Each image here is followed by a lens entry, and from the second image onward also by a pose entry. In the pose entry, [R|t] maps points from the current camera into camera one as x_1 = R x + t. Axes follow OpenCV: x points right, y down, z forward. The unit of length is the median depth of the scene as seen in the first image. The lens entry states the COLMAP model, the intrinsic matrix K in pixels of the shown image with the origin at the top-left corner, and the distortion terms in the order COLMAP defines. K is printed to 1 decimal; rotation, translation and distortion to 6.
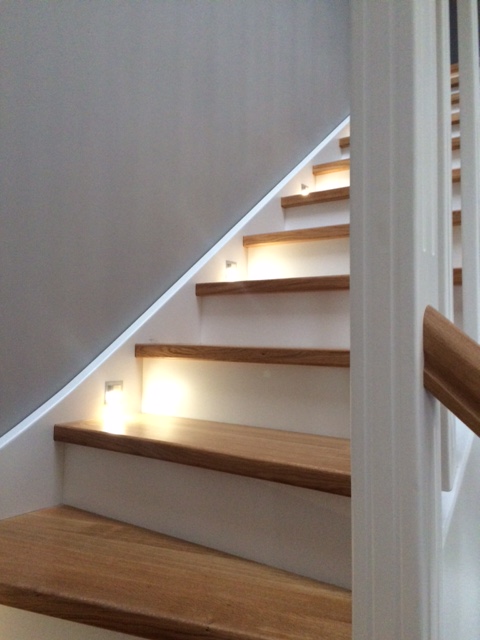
lens RADIAL K [[545.3, 0, 240.0], [0, 545.3, 320.0], [0, 0, 1]] dist [0.074722, -0.111772]
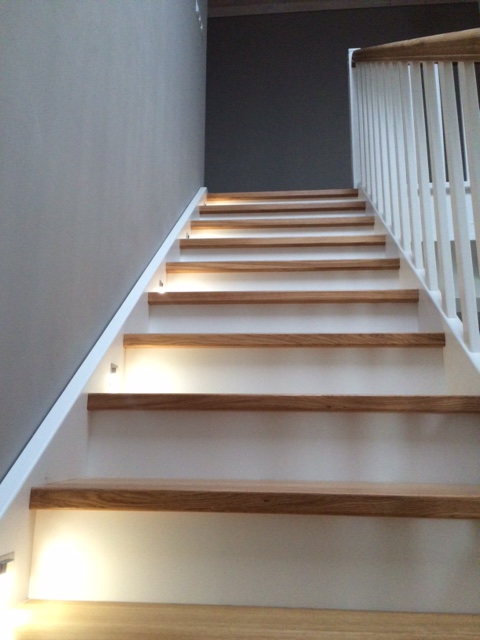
lens RADIAL K [[545.3, 0, 240.0], [0, 545.3, 320.0], [0, 0, 1]] dist [0.074722, -0.111772]
pose [[0.856180, 0.107315, 0.505411, -0.394575], [-0.015022, 0.982949, -0.183265, -0.042737], [-0.516460, 0.149316, 0.843193, 0.343067]]
